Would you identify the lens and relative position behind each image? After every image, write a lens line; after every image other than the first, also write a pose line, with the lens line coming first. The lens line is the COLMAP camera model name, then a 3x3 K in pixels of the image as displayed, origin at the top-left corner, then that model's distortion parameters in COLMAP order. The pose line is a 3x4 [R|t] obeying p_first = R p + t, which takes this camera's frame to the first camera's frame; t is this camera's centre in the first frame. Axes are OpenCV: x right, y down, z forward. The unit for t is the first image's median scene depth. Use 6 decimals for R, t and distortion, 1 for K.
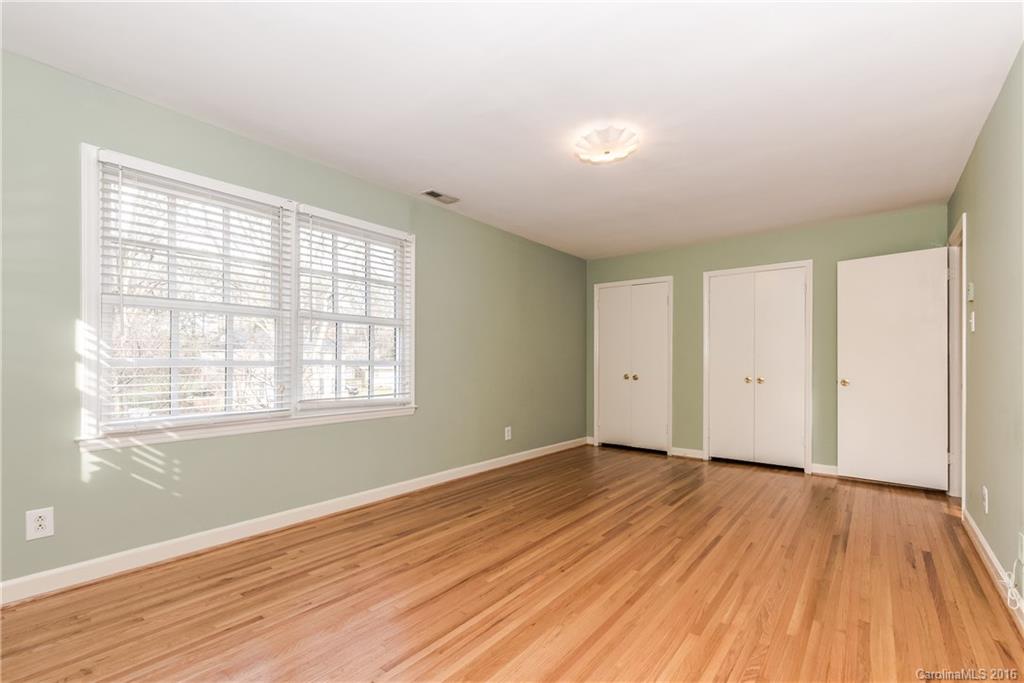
lens RADIAL K [[457.8, 0, 514.8], [0, 457.8, 359.1], [0, 0, 1]] dist [0.000897, 0.000034]
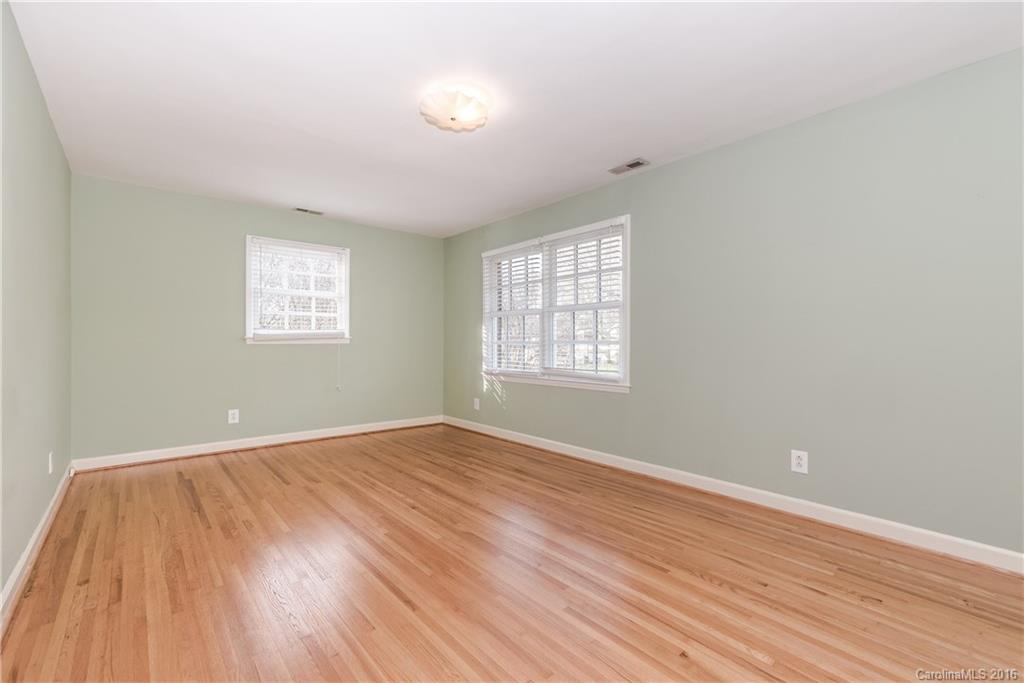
lens RADIAL K [[445.9, 0, 515.3], [0, 445.9, 330.9], [0, 0, 1]] dist [-0.003168, -0.000530]
pose [[-0.198803, -0.031345, -0.979538, 0.939617], [0.005950, 0.999431, -0.033189, 0.017958], [0.980021, -0.012426, -0.198504, 1.140705]]
